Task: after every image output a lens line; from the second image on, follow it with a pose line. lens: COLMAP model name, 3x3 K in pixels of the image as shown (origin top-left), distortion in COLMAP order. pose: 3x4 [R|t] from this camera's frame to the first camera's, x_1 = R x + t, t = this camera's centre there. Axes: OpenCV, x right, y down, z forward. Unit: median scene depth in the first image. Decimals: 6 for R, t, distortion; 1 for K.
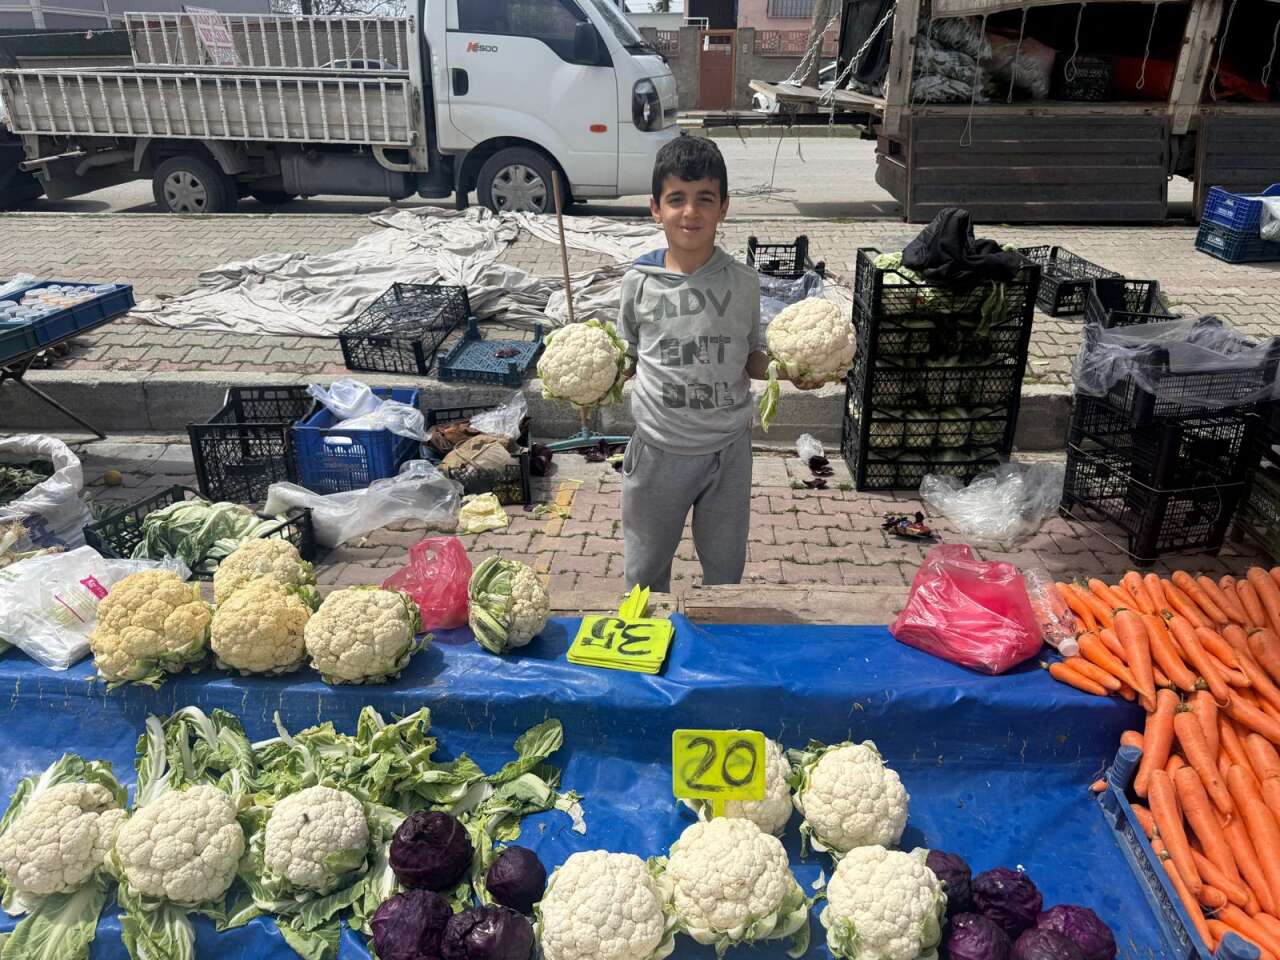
lens RADIAL K [[889.3, 0, 640.0], [0, 889.3, 480.0], [0, 0, 1]] dist [0.060388, -0.076798]
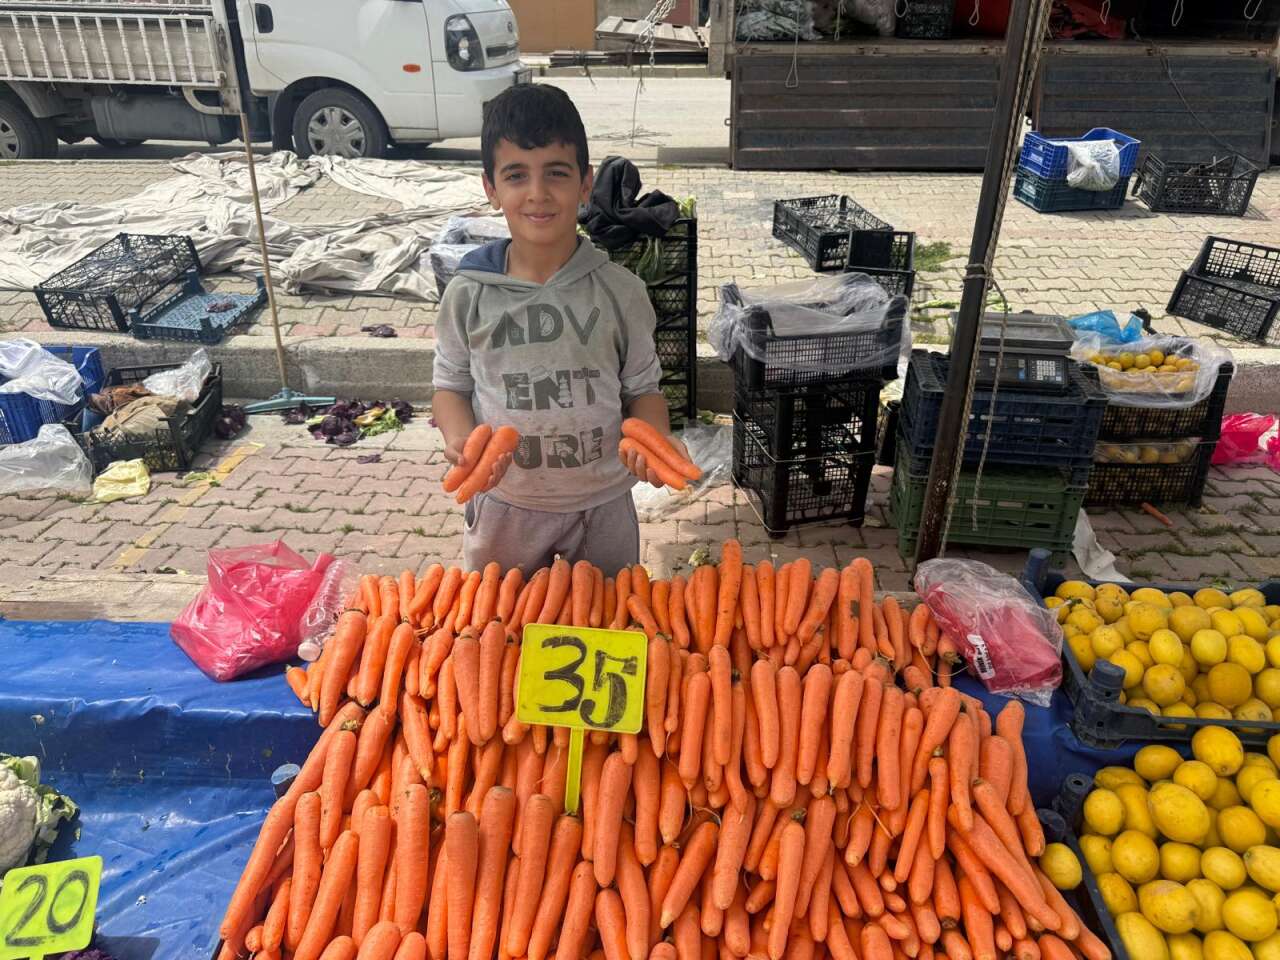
lens RADIAL K [[874.0, 0, 639.1], [0, 874.0, 488.4], [0, 0, 1]] dist [0.007600, -0.001221]
pose [[0.999941, 0.003325, -0.010356, 0.218326], [-0.002550, 0.997258, 0.073960, -0.014431], [0.010574, -0.073930, 0.997207, 0.037011]]
